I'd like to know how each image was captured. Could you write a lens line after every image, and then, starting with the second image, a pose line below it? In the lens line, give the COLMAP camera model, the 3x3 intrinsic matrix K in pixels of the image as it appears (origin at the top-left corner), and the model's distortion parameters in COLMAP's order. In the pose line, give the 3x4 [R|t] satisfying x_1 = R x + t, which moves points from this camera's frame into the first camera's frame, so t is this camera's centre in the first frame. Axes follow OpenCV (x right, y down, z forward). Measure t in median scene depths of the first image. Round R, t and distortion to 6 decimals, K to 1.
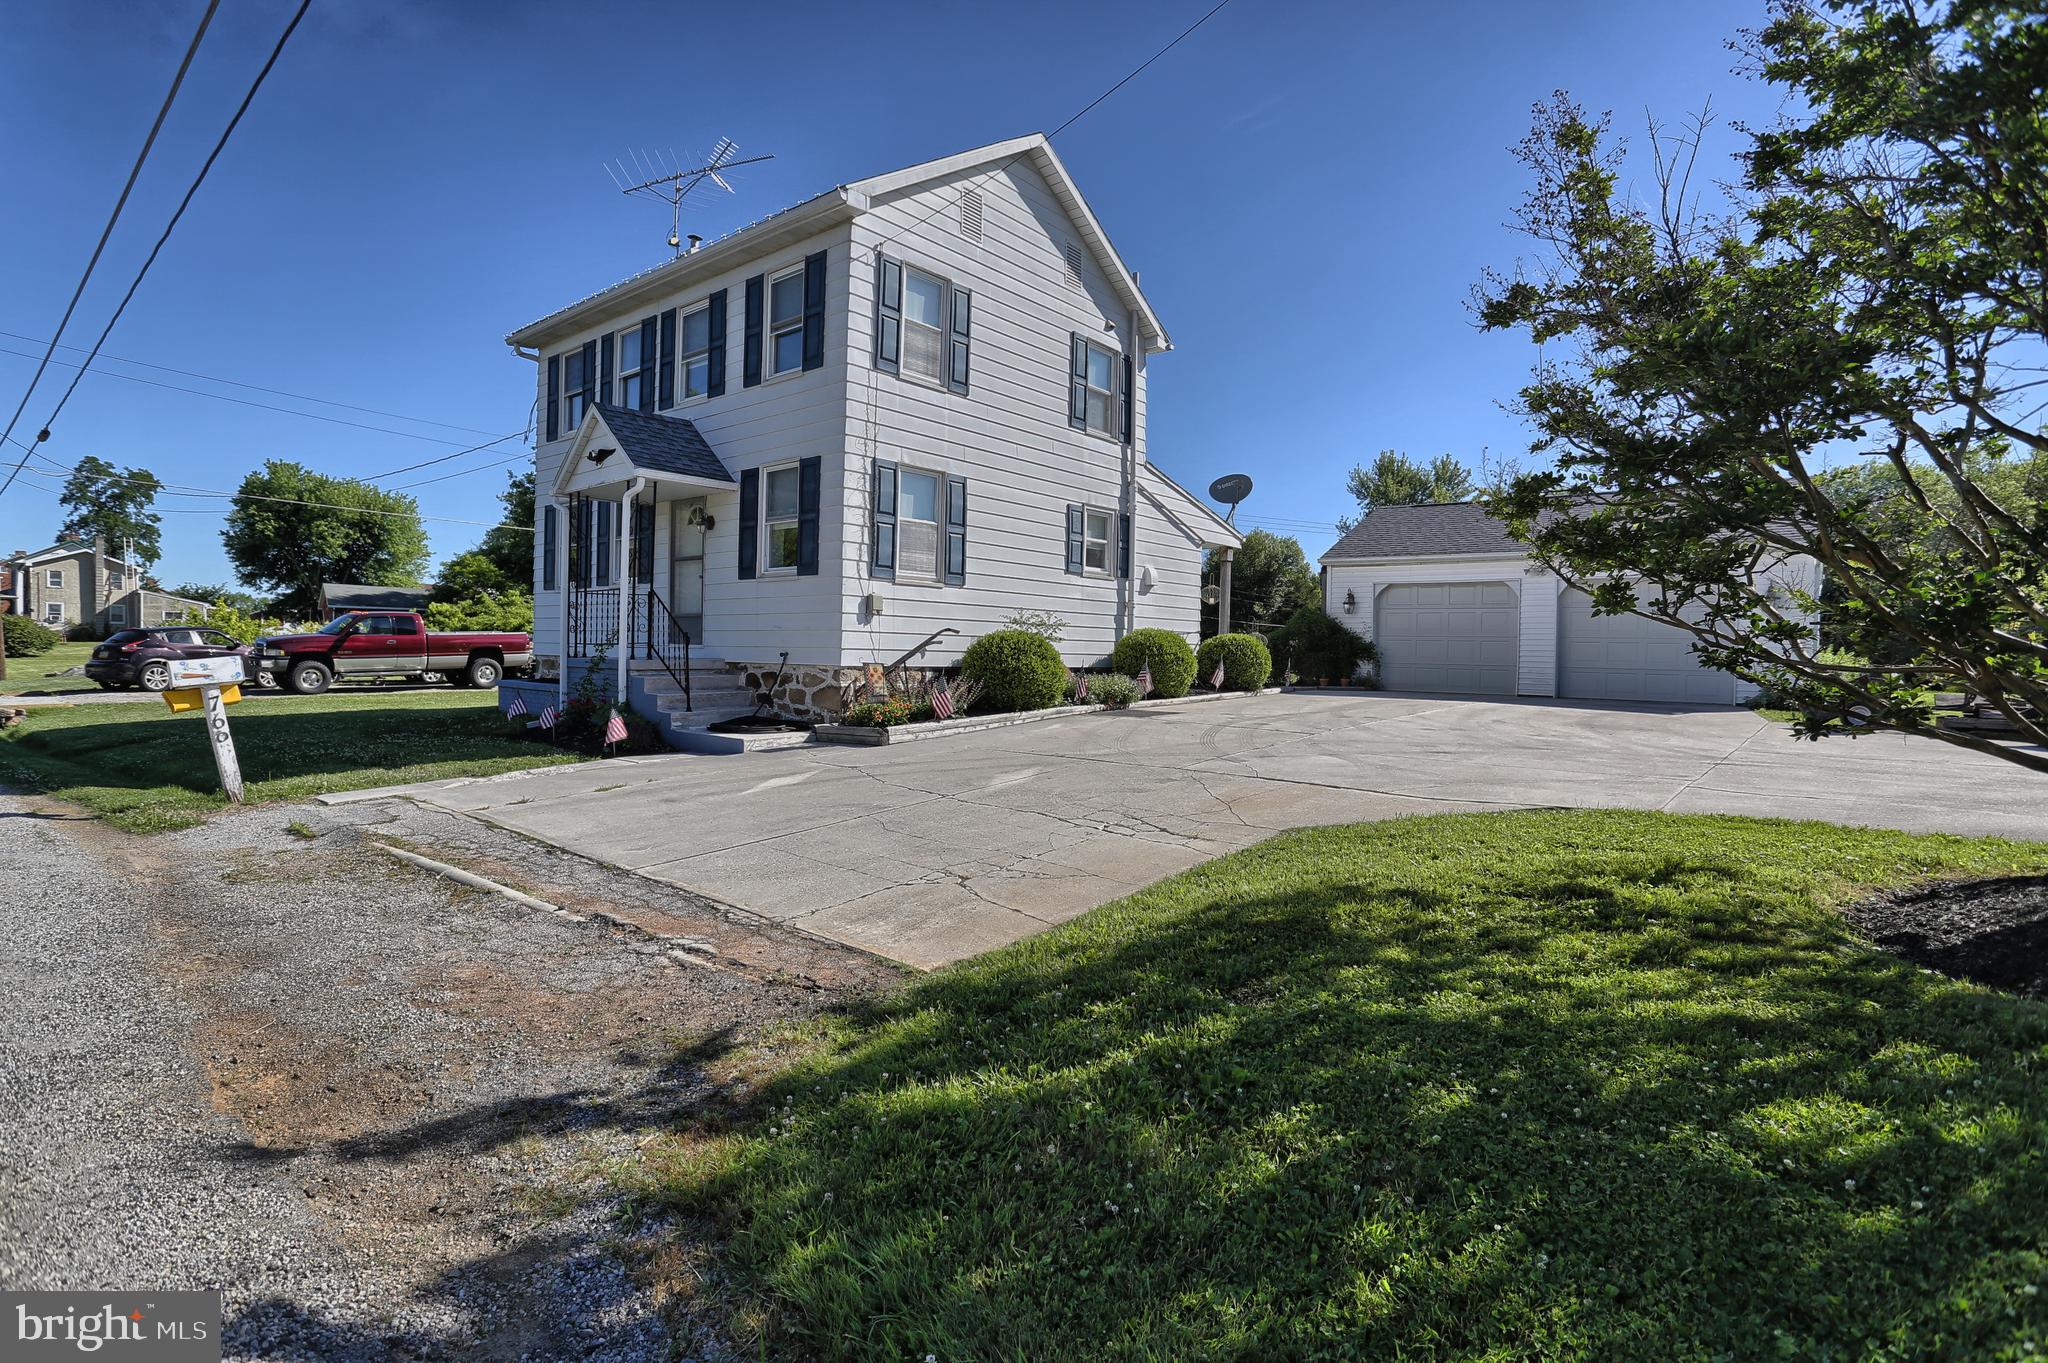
lens RADIAL K [[1005.8, 0, 1017.3], [0, 1005.8, 664.2], [0, 0, 1]] dist [-0.056343, 0.022192]
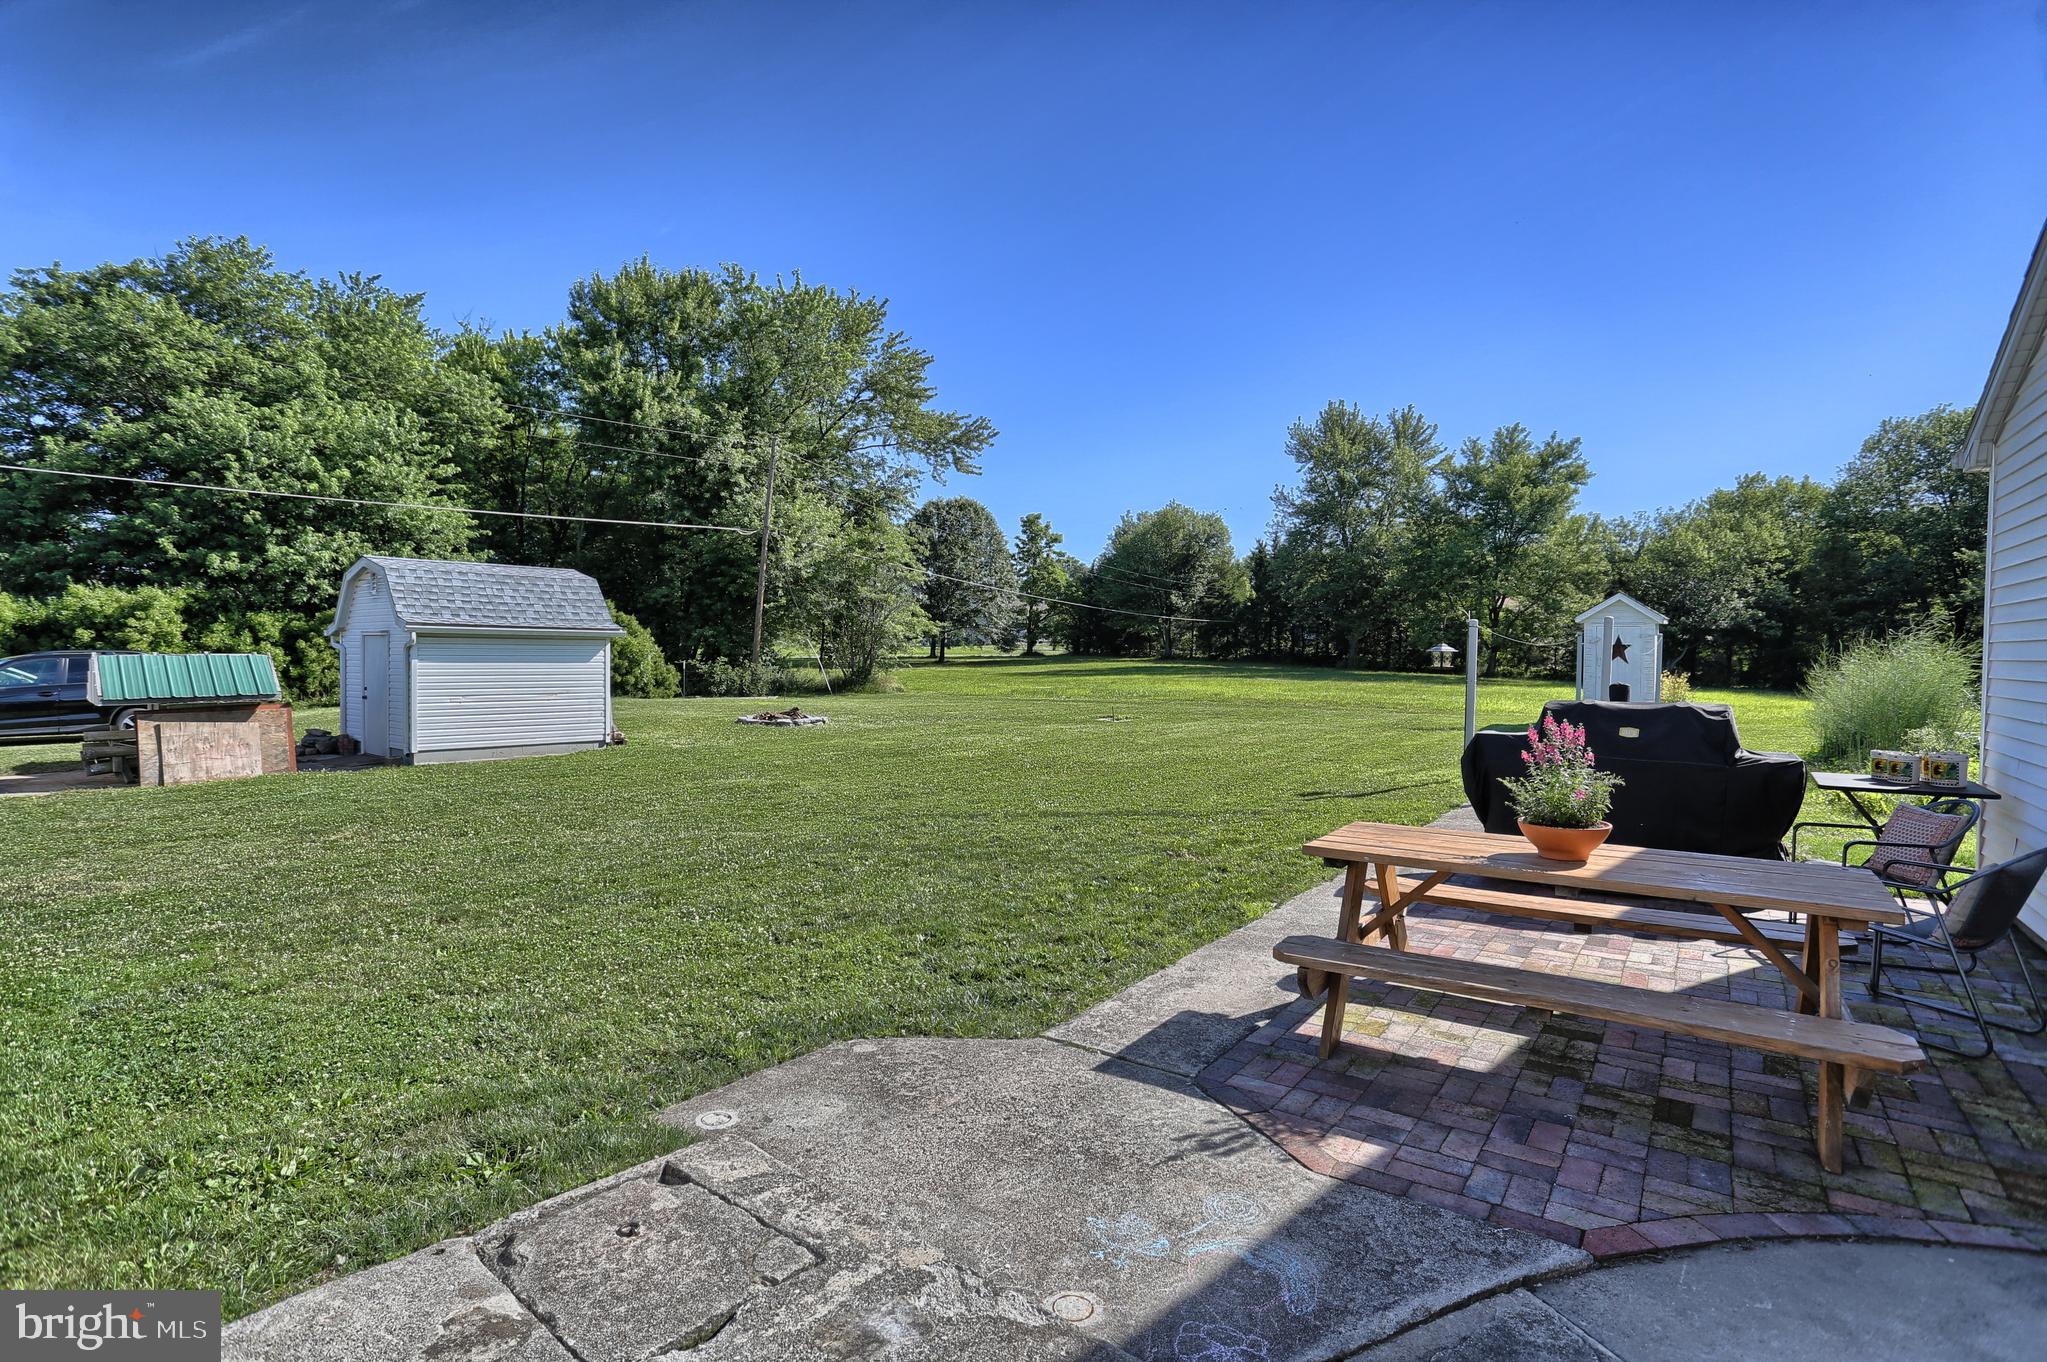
lens RADIAL K [[1005.3, 0, 1016.5], [0, 1005.3, 663.3], [0, 0, 1]] dist [-0.056343, 0.022192]
pose [[0.996271, -0.012238, 0.085408, 0.158854], [0.011982, 0.999922, 0.003520, -0.032705], [-0.085445, -0.002483, 0.996340, 0.779545]]
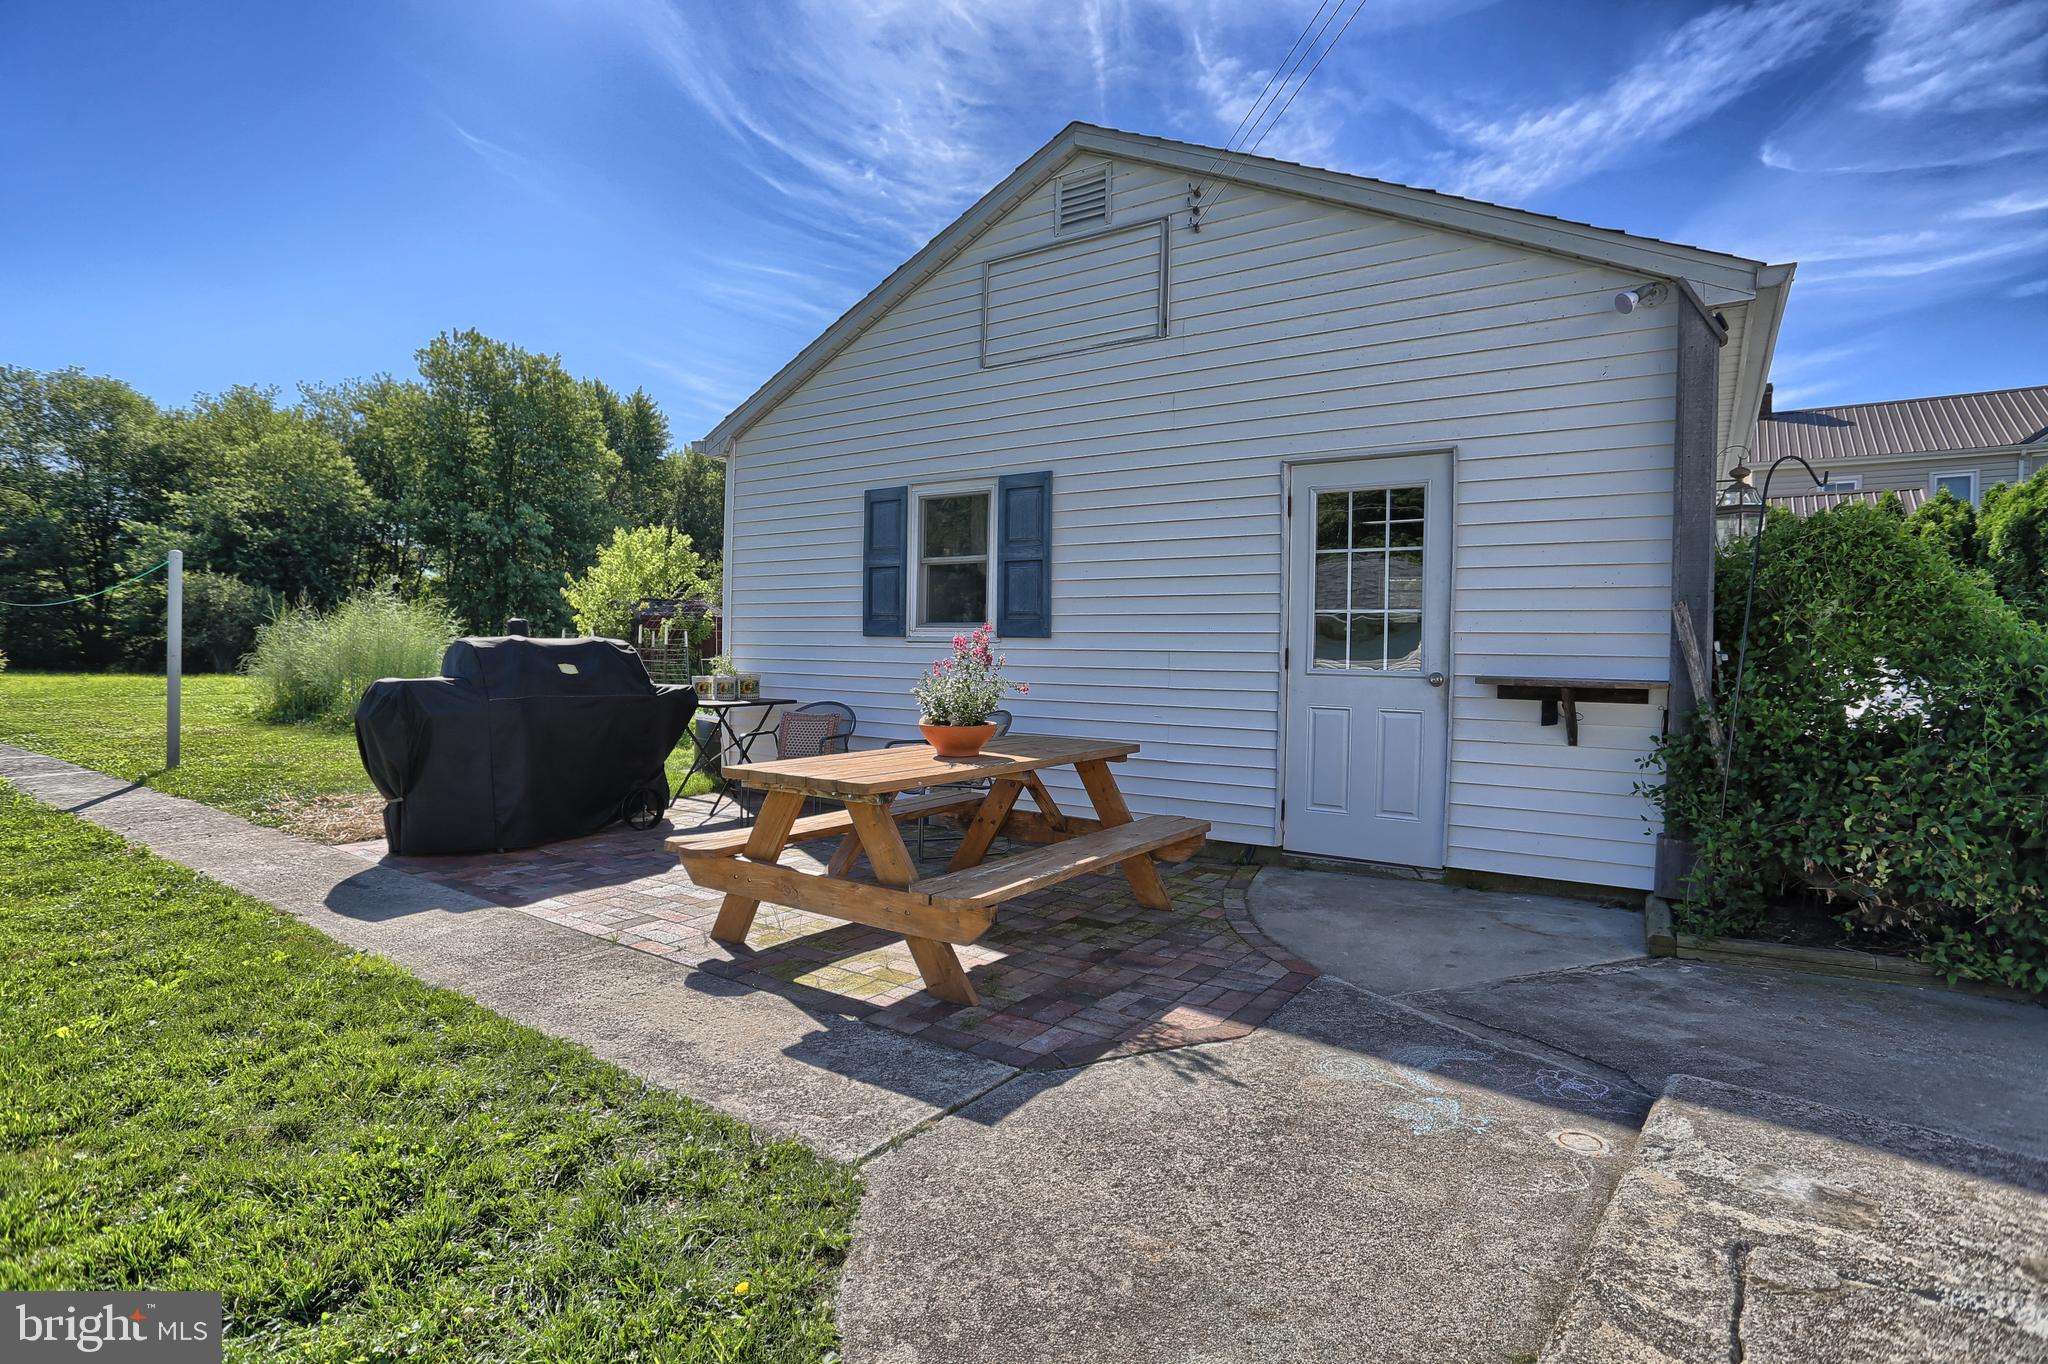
lens RADIAL K [[1005.8, 0, 1037.2], [0, 1005.8, 668.2], [0, 0, 1]] dist [-0.056343, 0.022192]
pose [[-0.106249, -0.037161, 0.993645, 0.091140], [-0.009100, 0.999296, 0.036399, -0.023187], [-0.994298, -0.005174, -0.106512, 0.916695]]
